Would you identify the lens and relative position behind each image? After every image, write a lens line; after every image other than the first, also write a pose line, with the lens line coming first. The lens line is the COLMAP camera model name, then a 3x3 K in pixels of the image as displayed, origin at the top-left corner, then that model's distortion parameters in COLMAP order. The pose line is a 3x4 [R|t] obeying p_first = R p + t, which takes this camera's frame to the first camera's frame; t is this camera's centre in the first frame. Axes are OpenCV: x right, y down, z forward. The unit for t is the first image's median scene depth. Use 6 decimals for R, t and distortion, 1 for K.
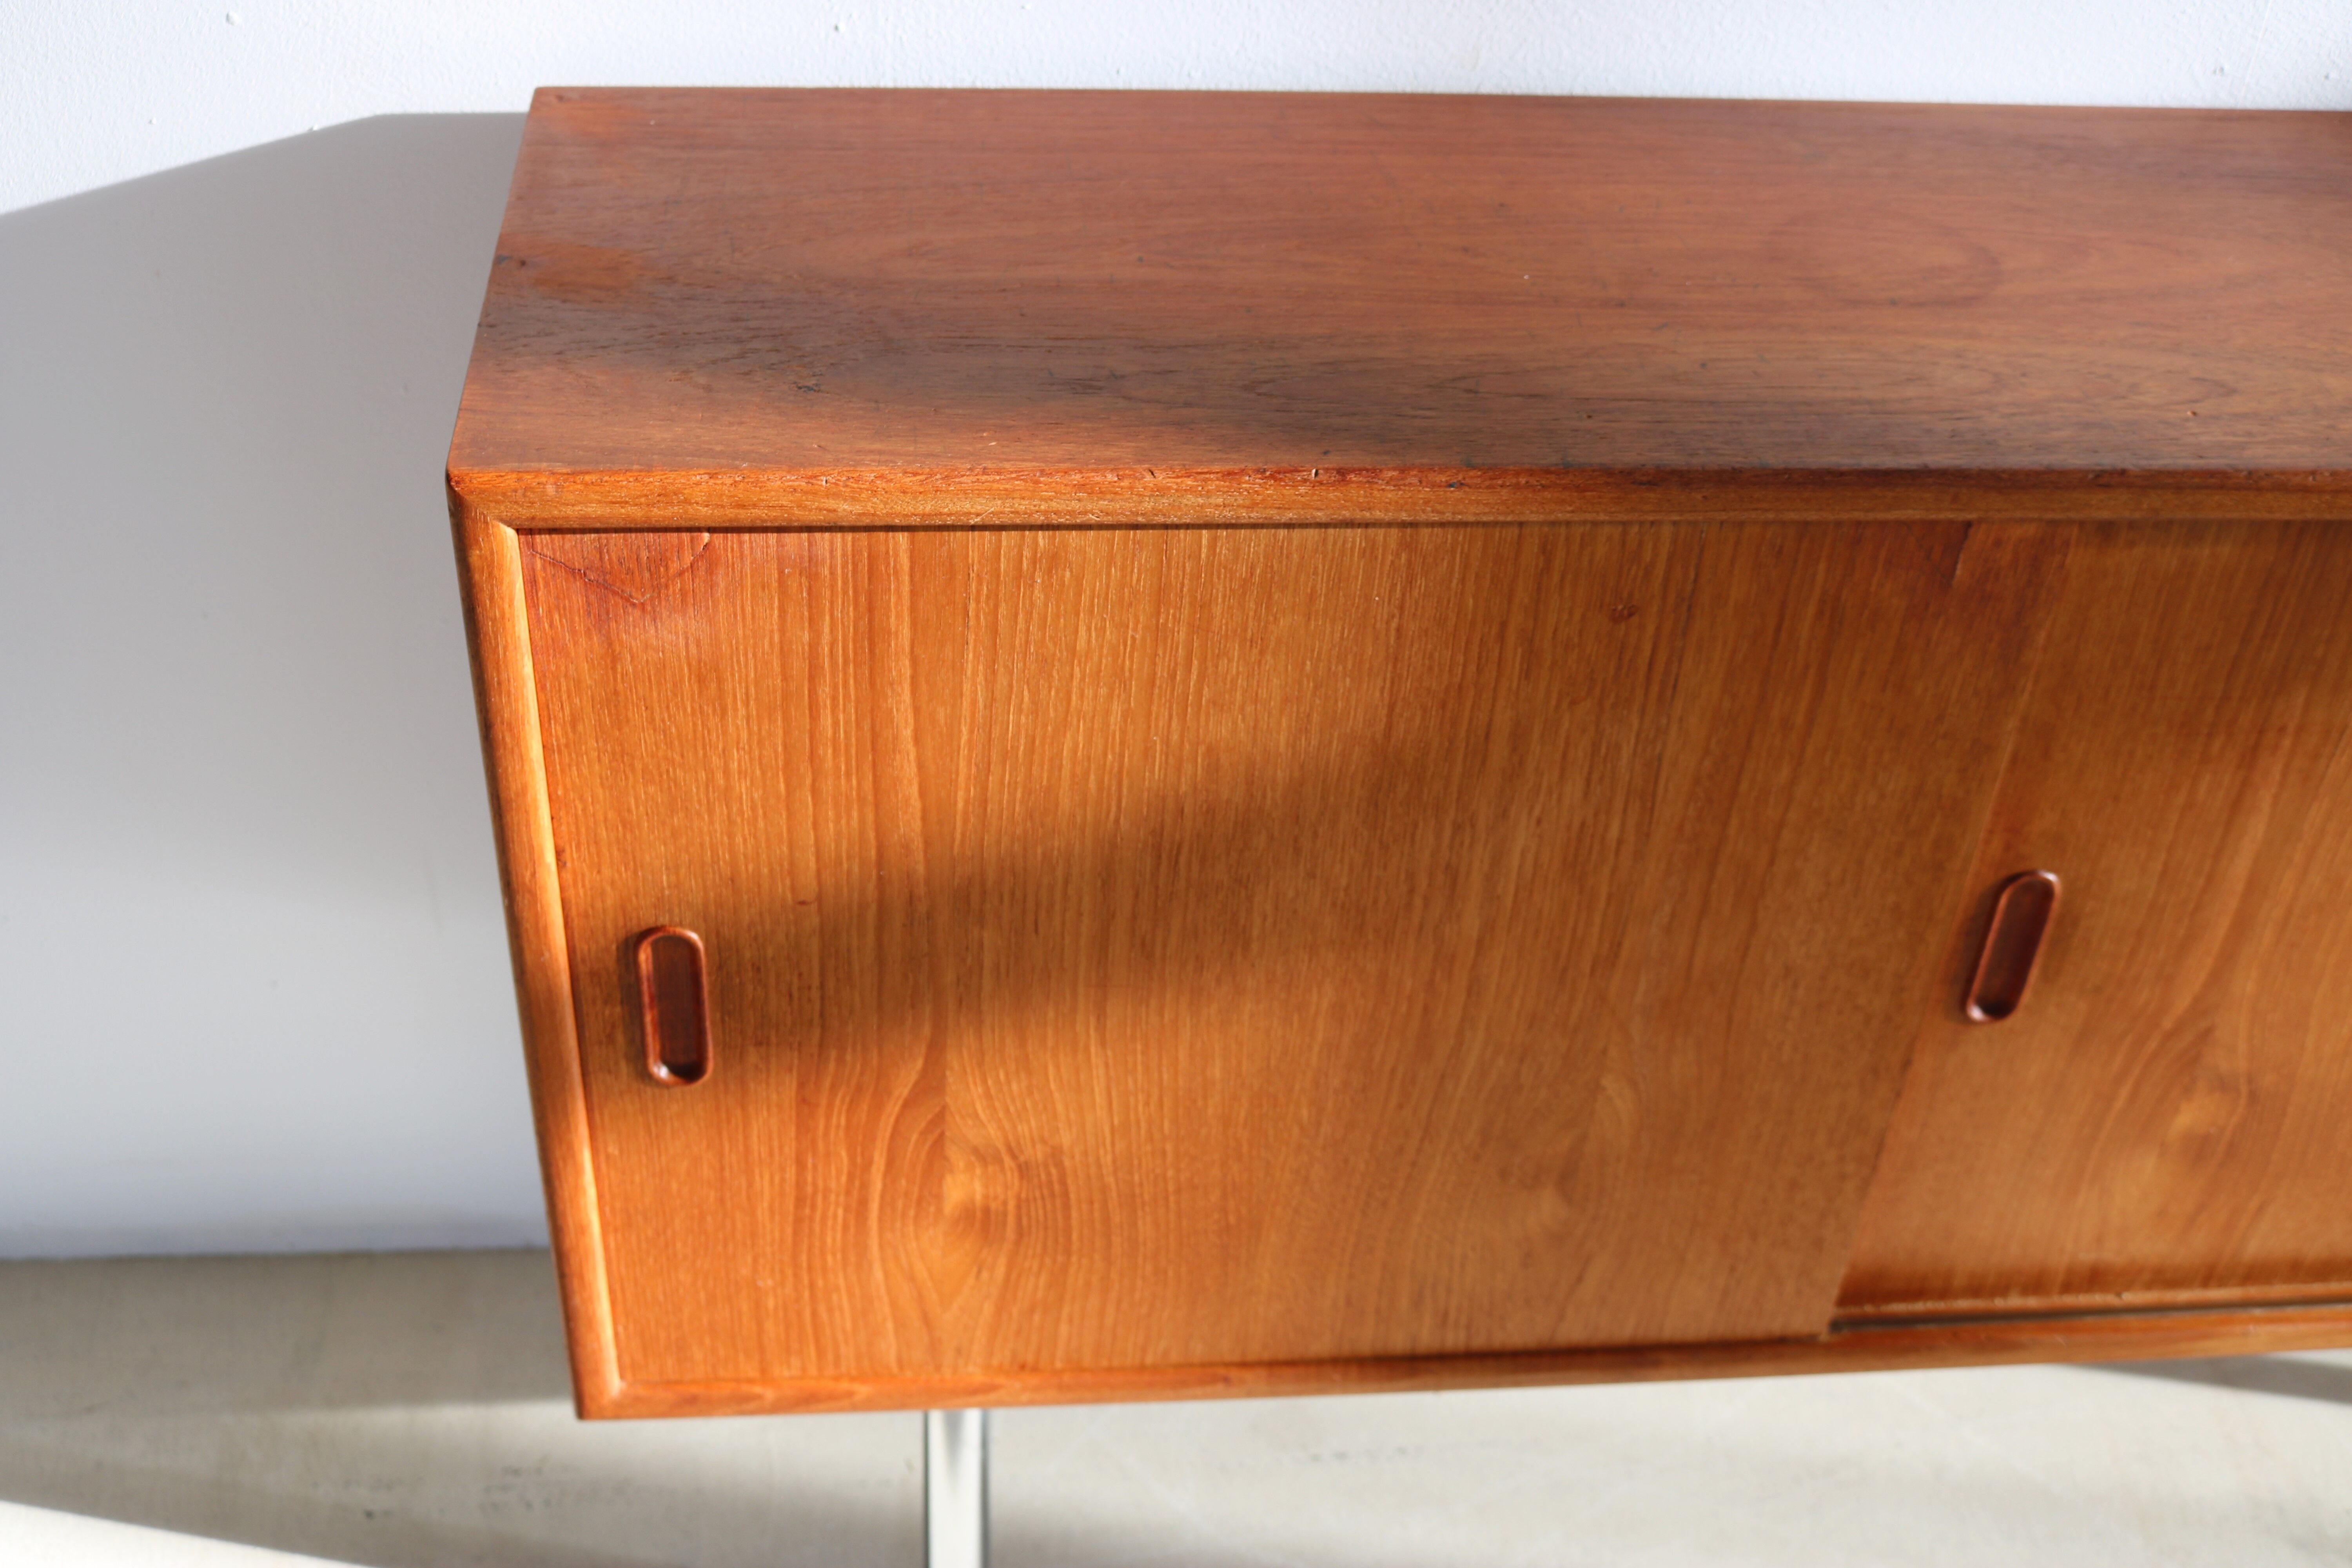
lens RADIAL K [[2675.7, 0, 1176.0], [0, 2675.7, 784.0], [0, 0, 1]] dist [-0.087505, 0.025536]
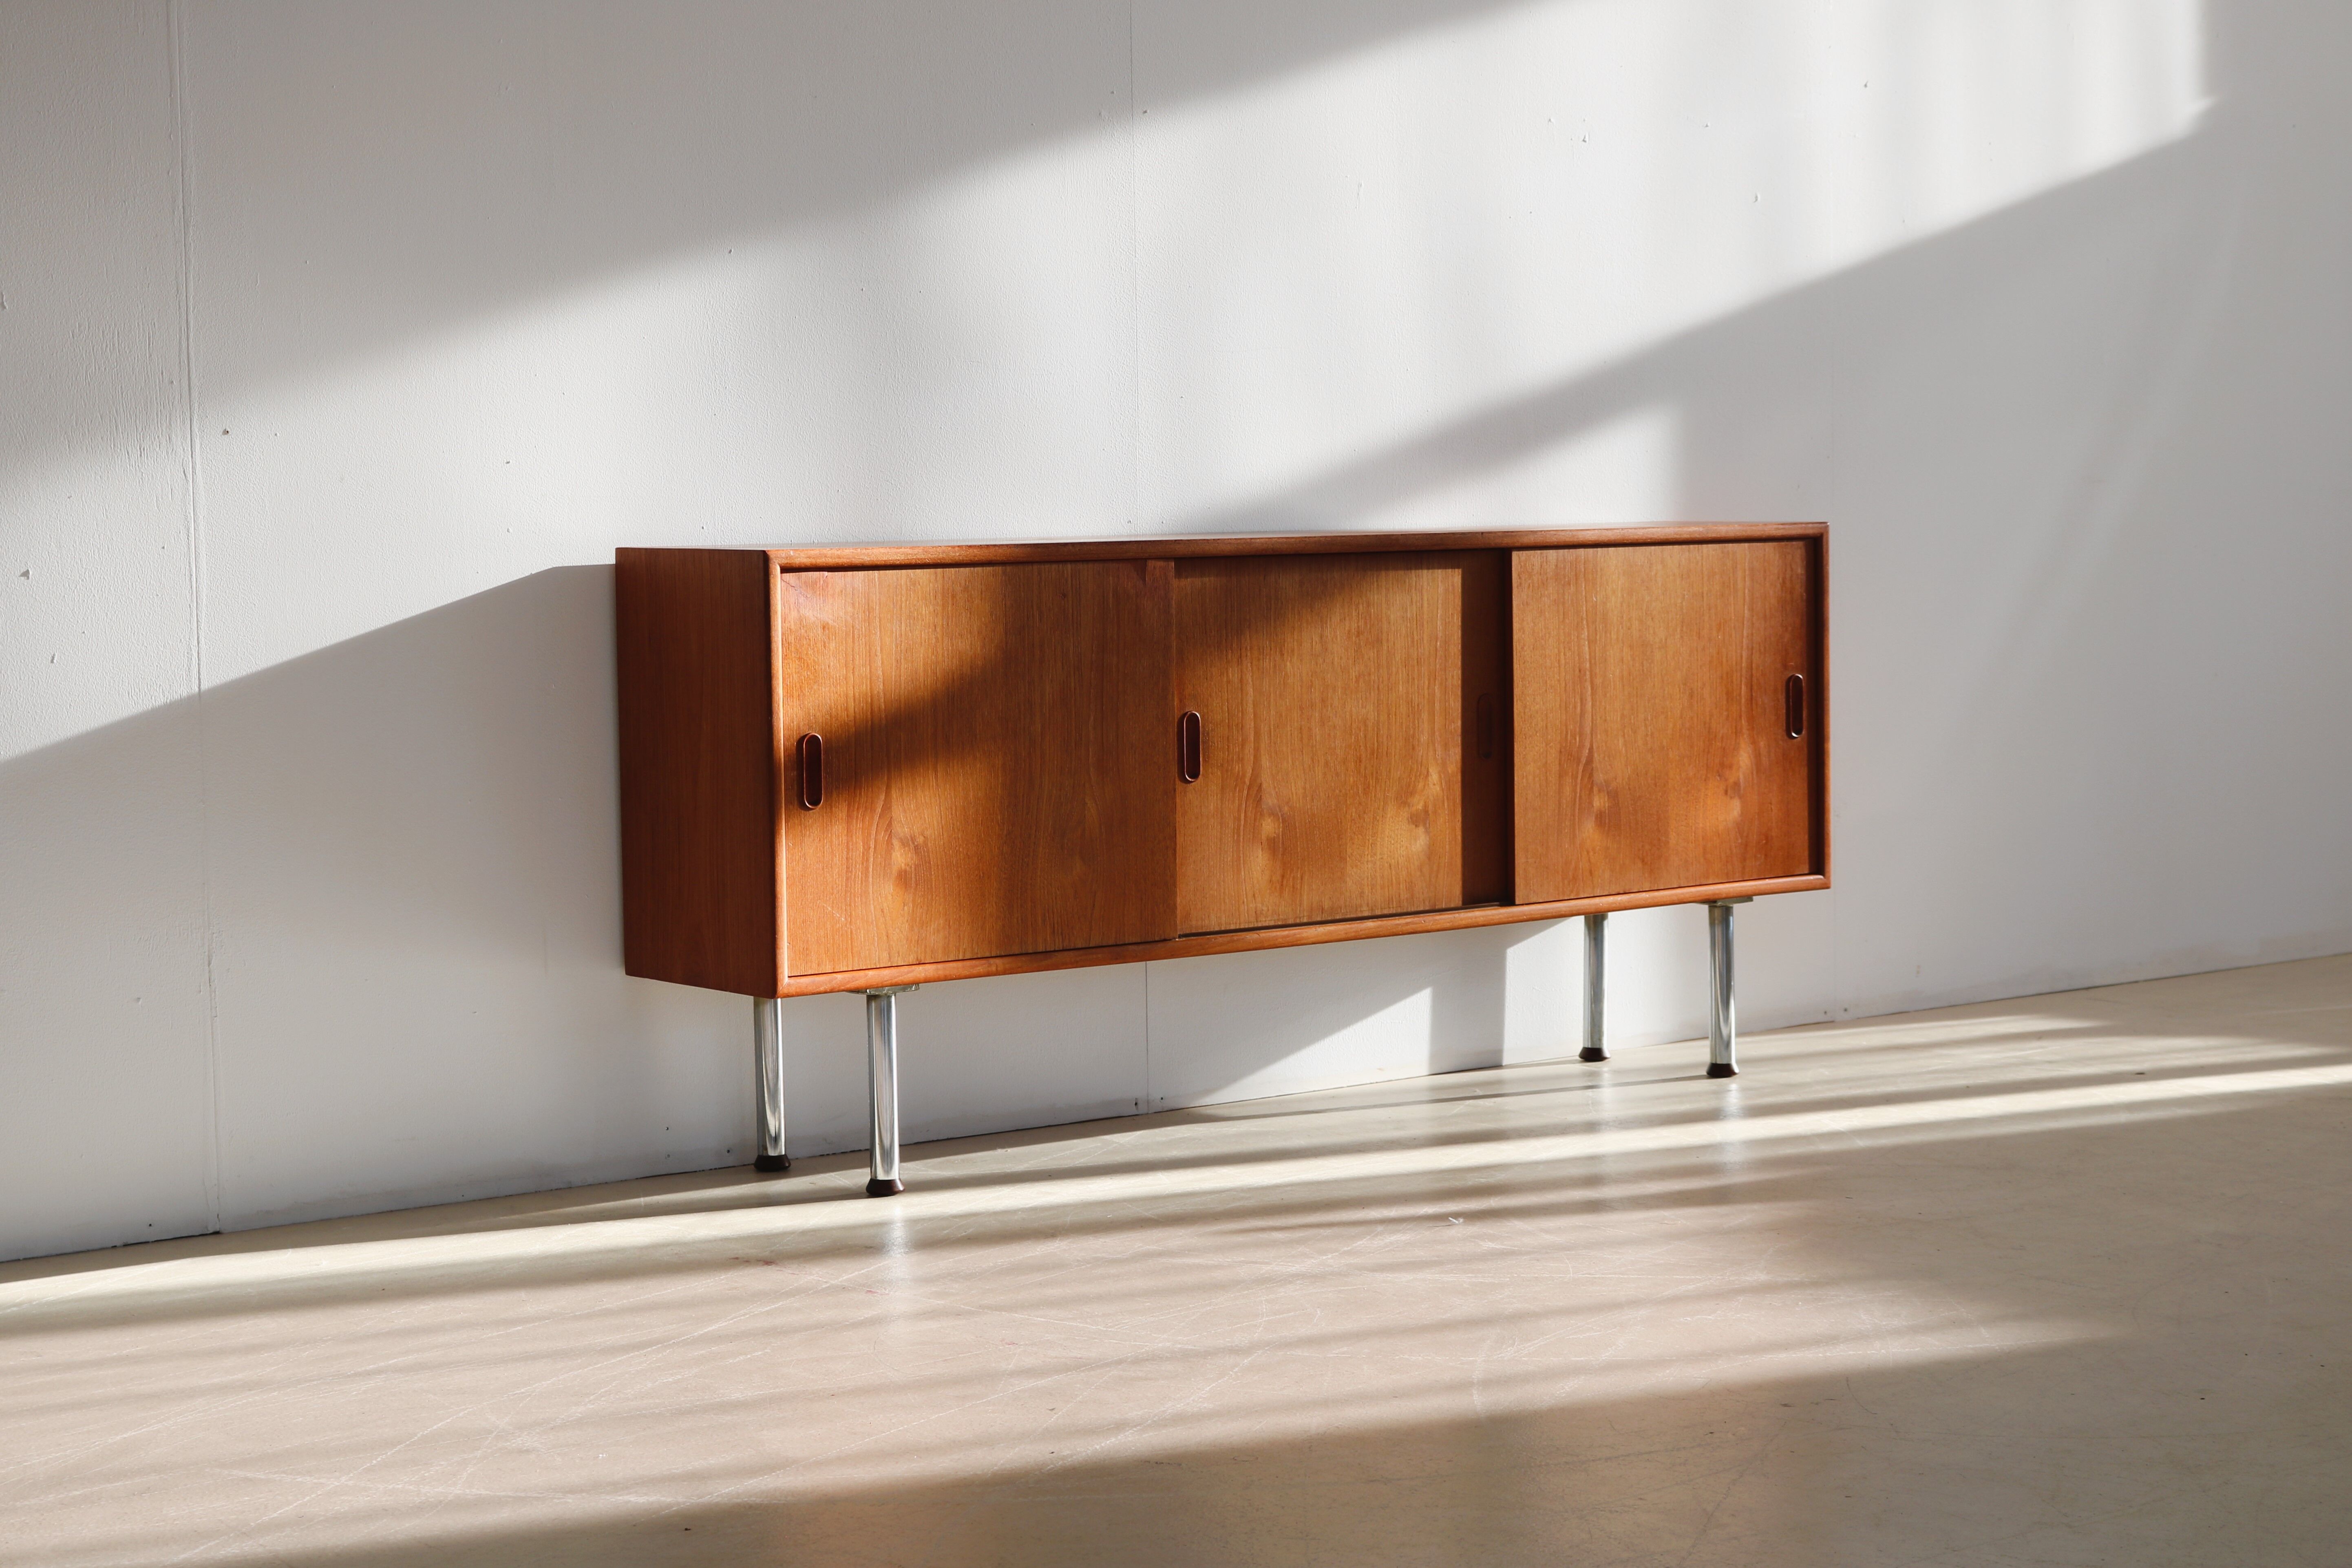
lens RADIAL K [[4234.4, 0, 1176.0], [0, 4234.4, 784.0], [0, 0, 1]] dist [0.006472, -0.023390]
pose [[0.837997, -0.104783, 0.535520, -2.233866], [0.380667, 0.815403, -0.436132, 2.165451], [-0.390966, 0.569332, 0.723193, -2.357446]]
